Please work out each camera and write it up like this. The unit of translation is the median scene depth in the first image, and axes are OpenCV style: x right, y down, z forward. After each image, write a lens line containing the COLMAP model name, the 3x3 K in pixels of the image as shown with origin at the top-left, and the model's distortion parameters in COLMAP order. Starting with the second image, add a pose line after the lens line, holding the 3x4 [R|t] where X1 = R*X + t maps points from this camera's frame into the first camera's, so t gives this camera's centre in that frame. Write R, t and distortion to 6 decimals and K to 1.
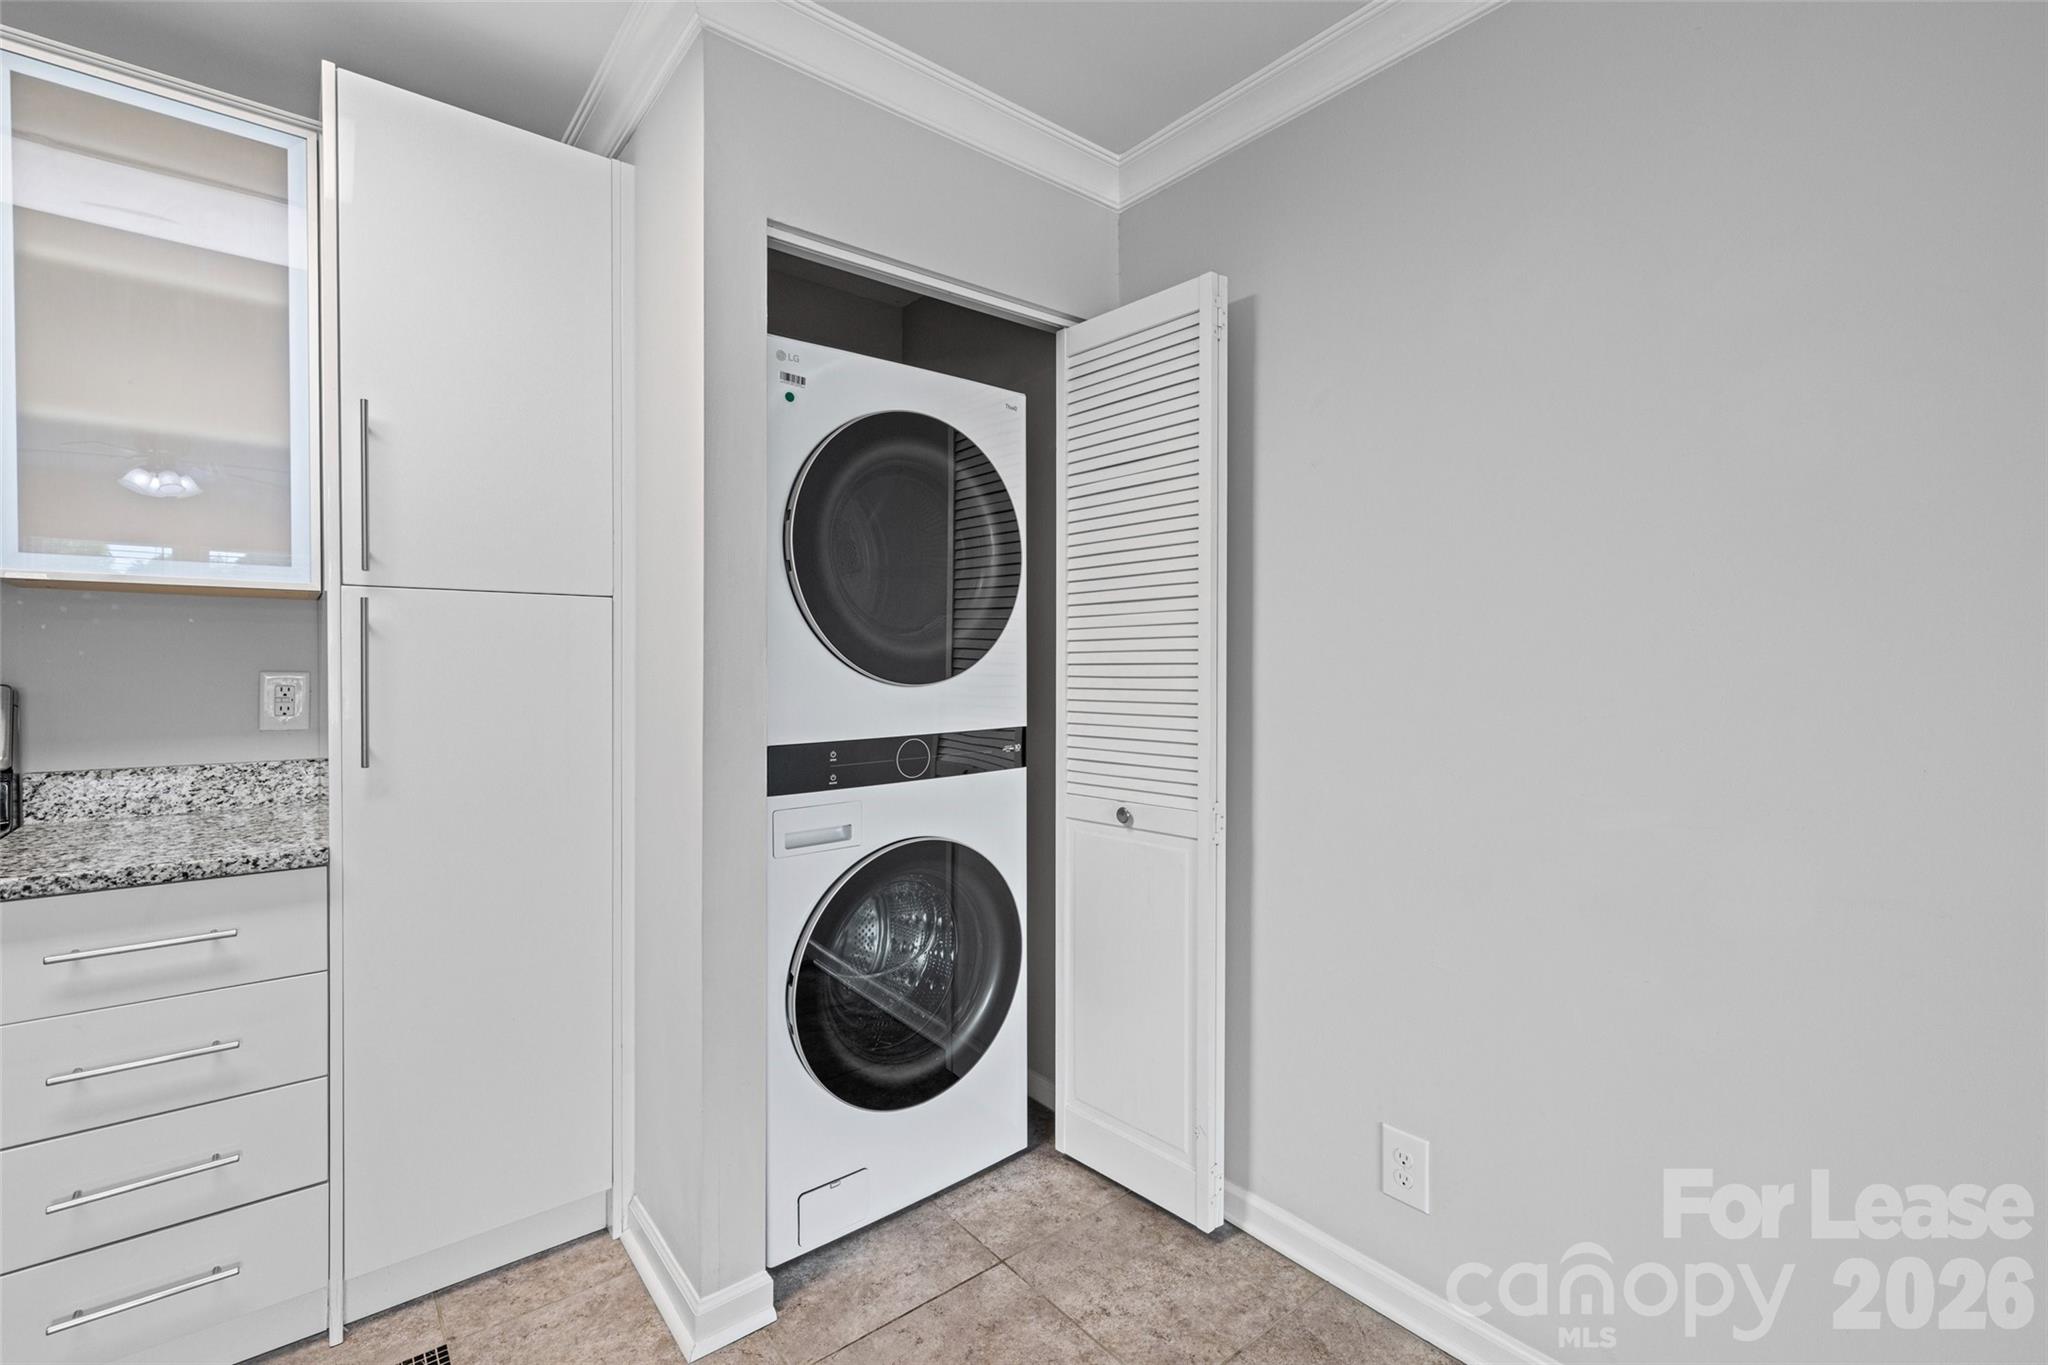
lens RADIAL K [[936.1, 0, 1030.6], [0, 936.1, 680.4], [0, 0, 1]] dist [0.015210, 0.000358]
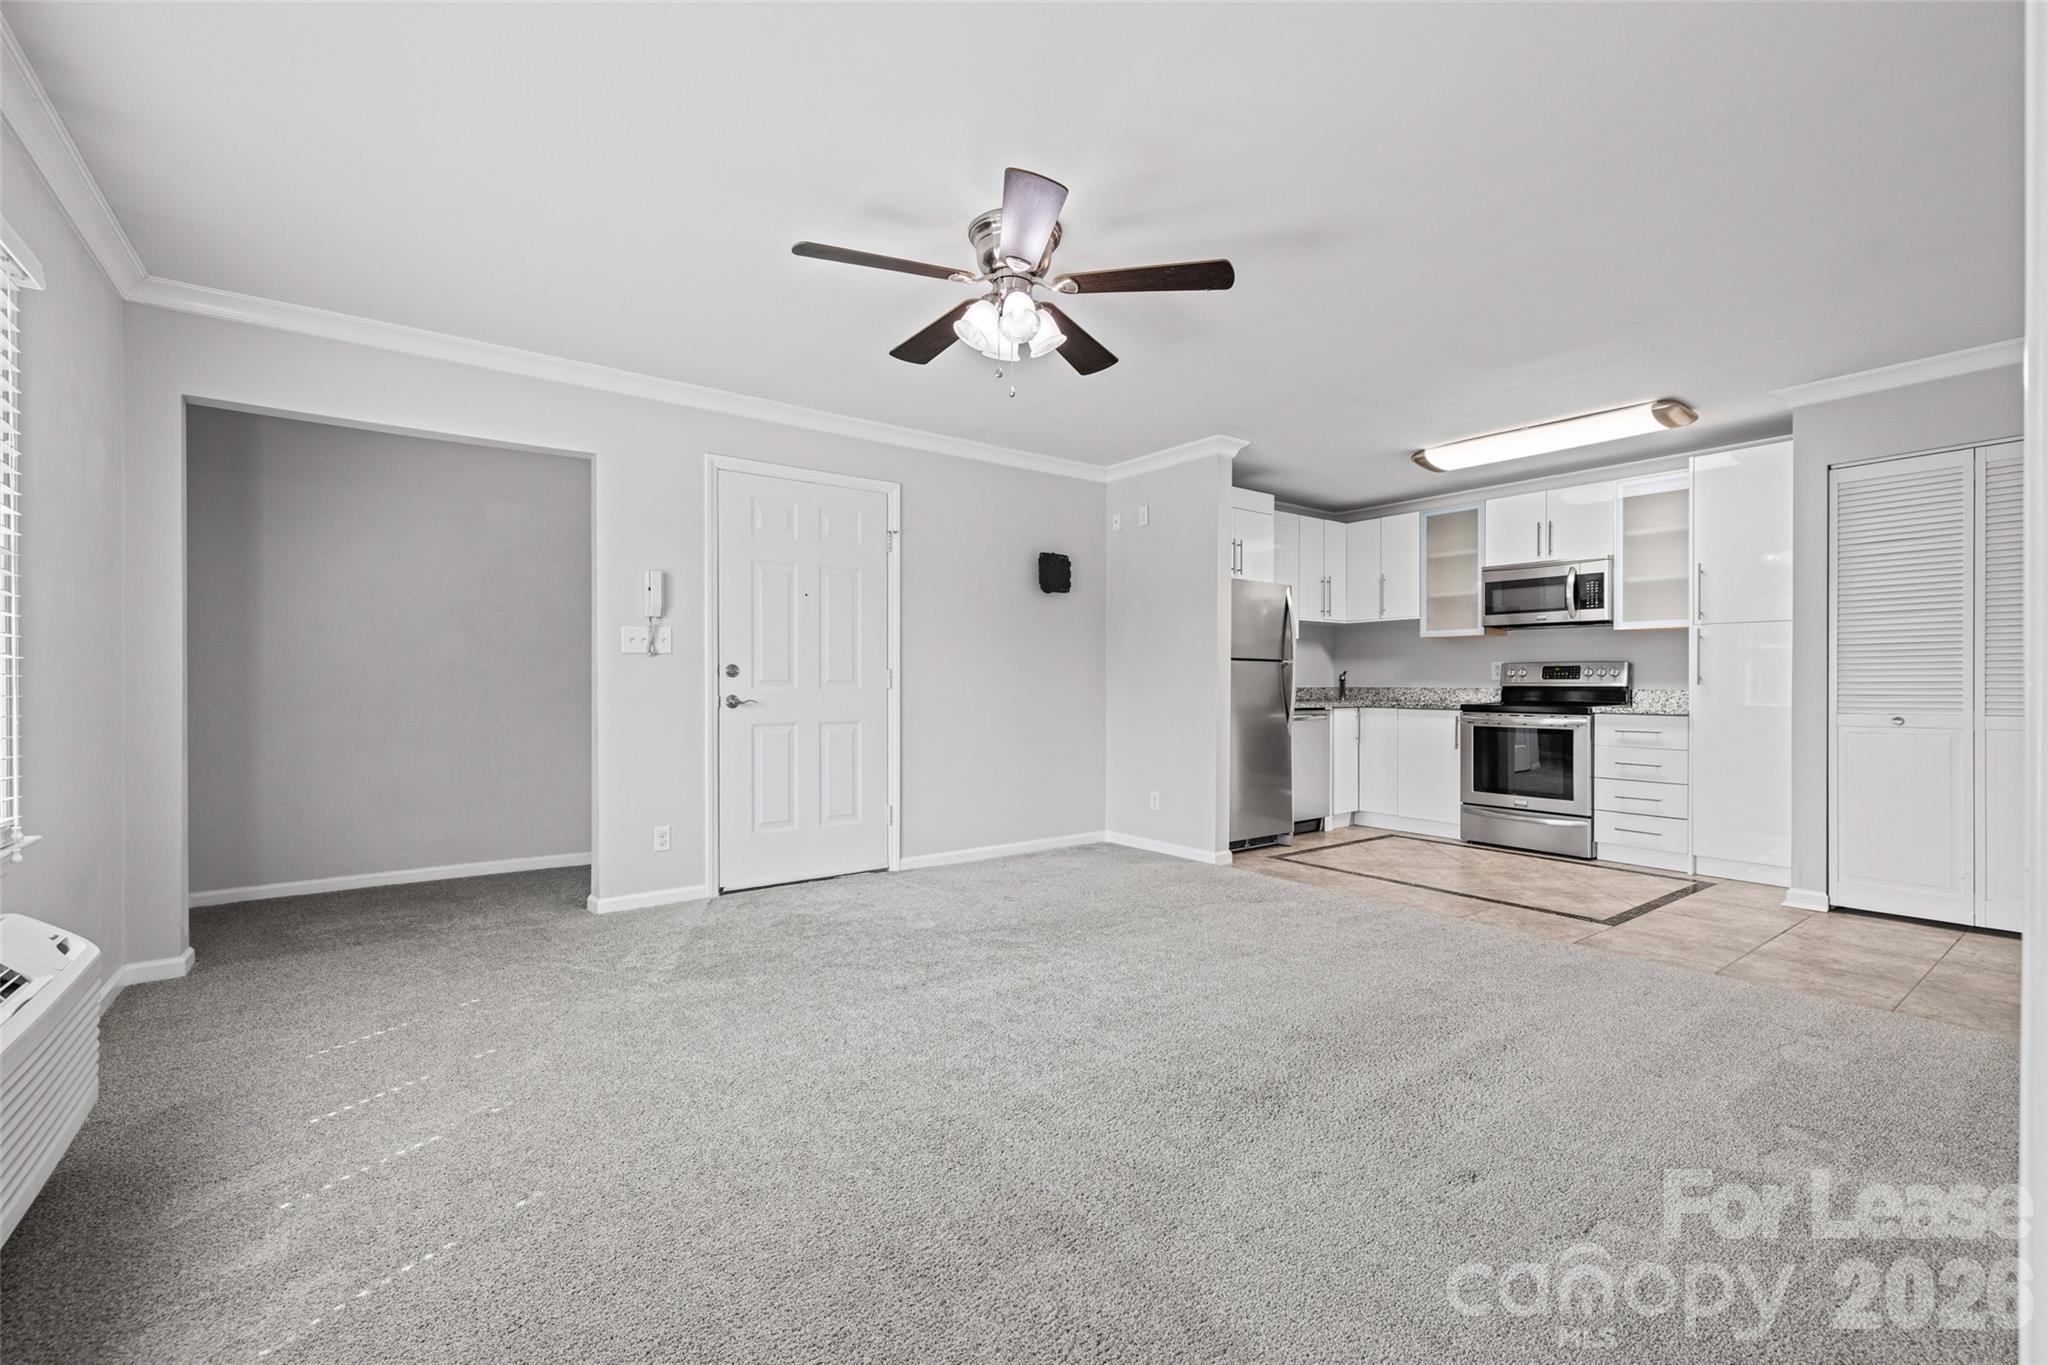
lens RADIAL K [[872.5, 0, 1022.2], [0, 872.5, 681.9], [0, 0, 1]] dist [0.006929, -0.001784]
pose [[-0.017508, -0.001985, -0.999845, 2.140892], [-0.022760, 0.999740, -0.001587, 0.138082], [0.999588, 0.022729, -0.017549, -1.119276]]
